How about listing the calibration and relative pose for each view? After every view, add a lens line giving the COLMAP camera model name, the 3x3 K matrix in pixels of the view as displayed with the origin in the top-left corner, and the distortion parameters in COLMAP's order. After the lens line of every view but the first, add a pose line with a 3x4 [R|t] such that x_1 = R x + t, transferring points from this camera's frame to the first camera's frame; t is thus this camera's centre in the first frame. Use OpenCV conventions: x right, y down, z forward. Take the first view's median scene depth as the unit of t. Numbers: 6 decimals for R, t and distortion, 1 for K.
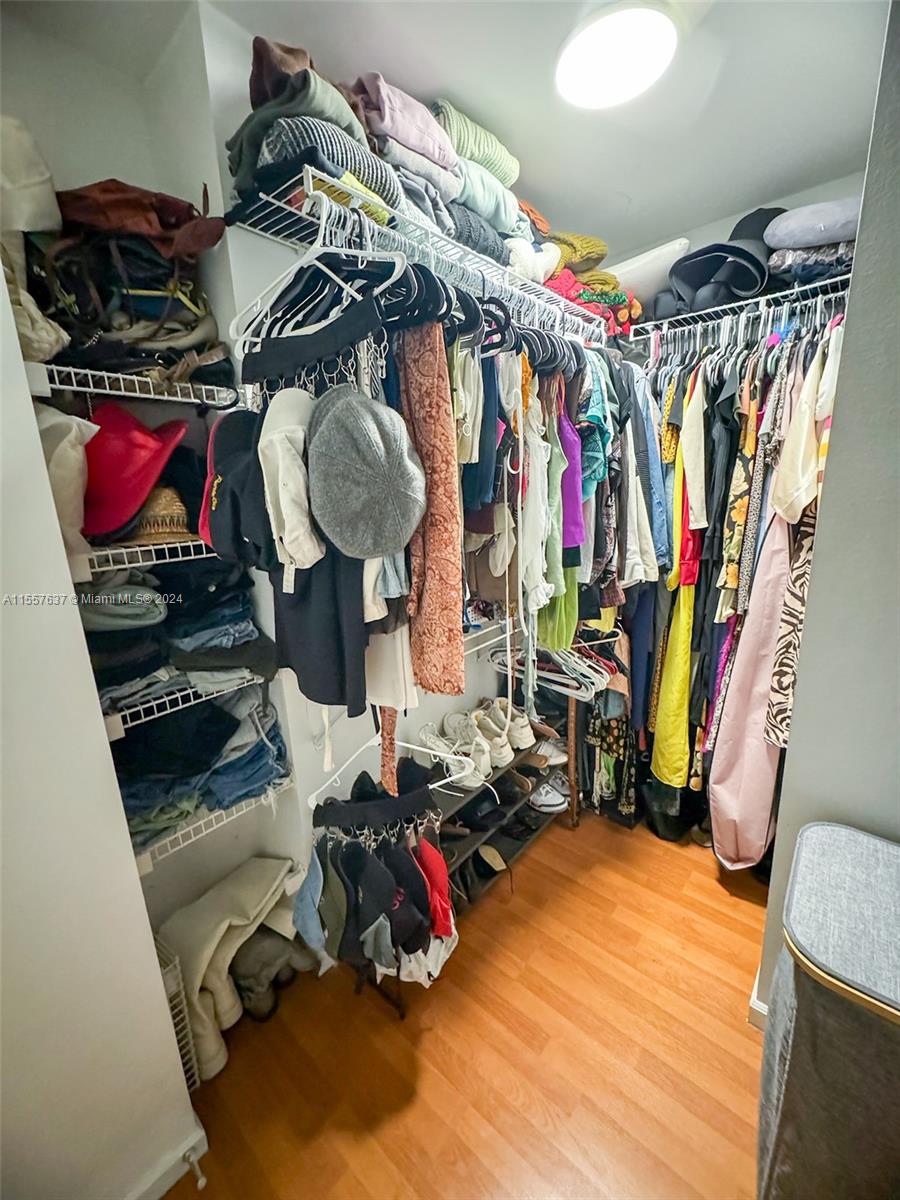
lens RADIAL K [[479.8, 0, 450.7], [0, 479.8, 600.1], [0, 0, 1]] dist [0.001955, -0.000112]
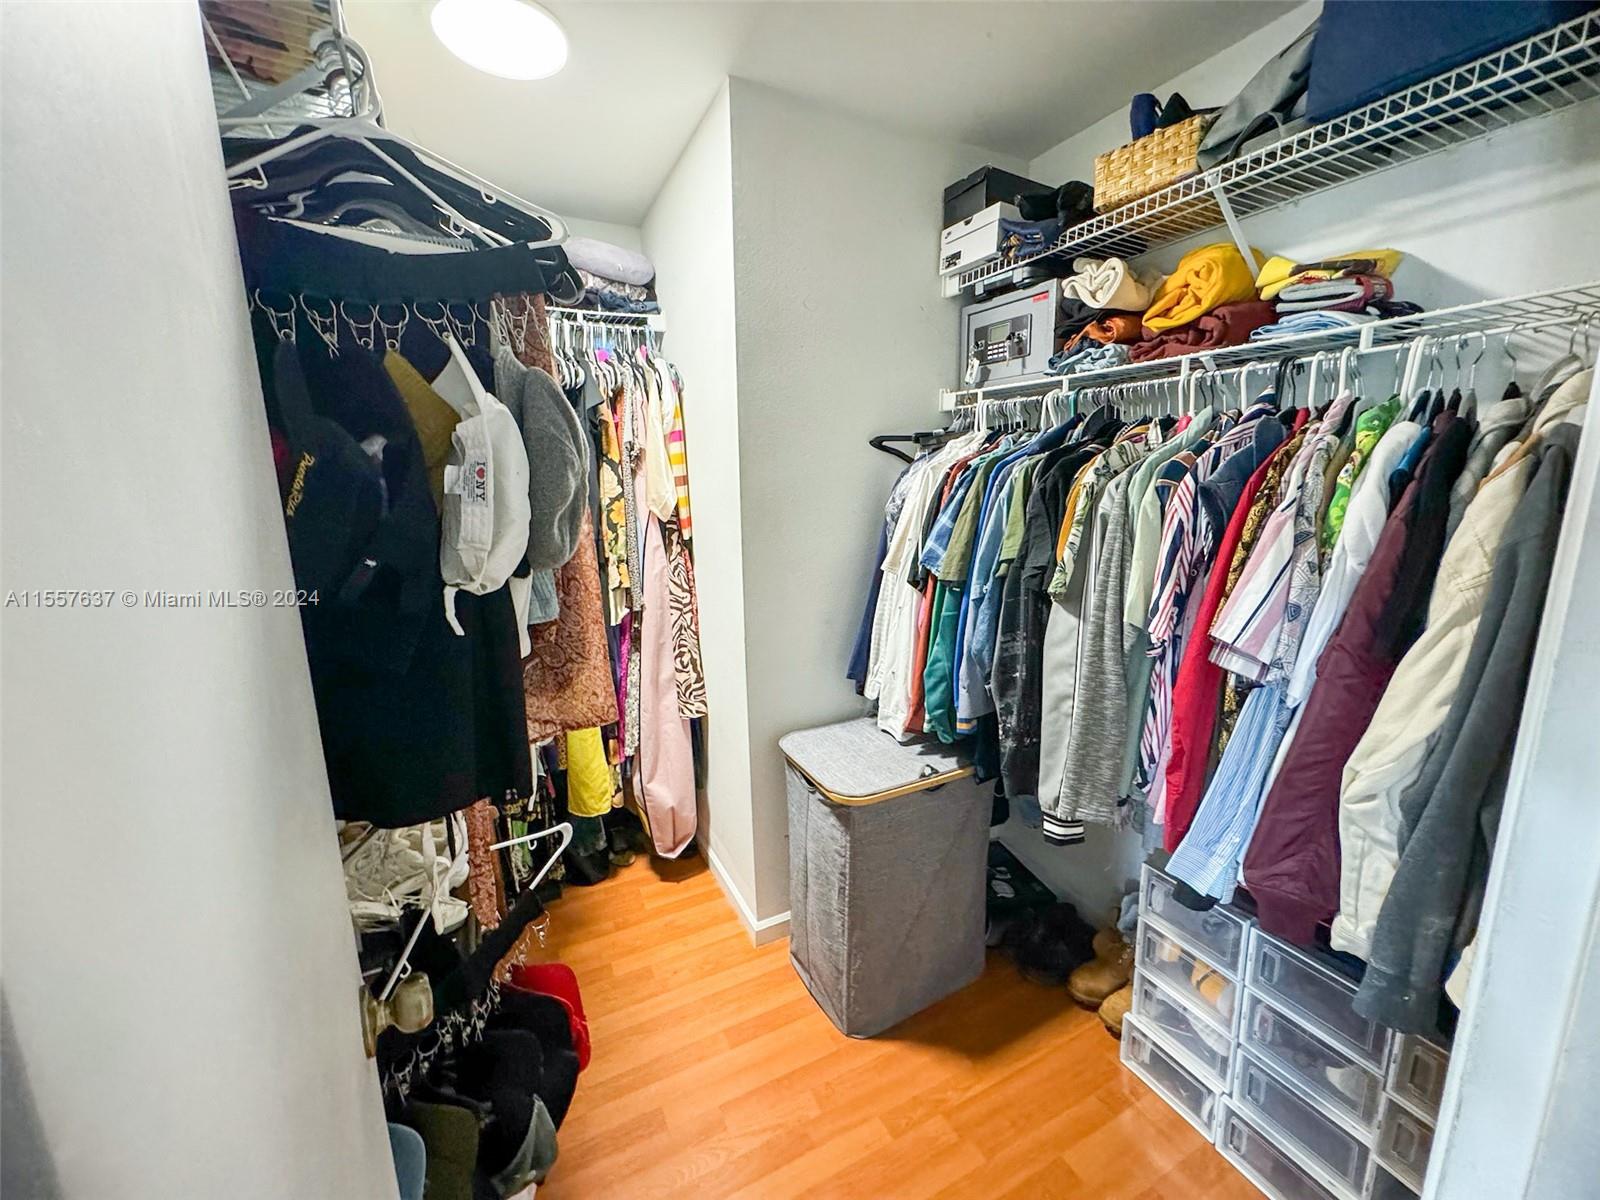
lens RADIAL K [[639.7, 0, 804.1], [0, 639.7, 598.7], [0, 0, 1]] dist [0.001955, -0.000112]
pose [[0.378168, -0.148508, 0.913748, -0.540399], [0.218093, 0.973558, 0.067968, -0.012022], [-0.899680, 0.173579, 0.400557, 0.121259]]
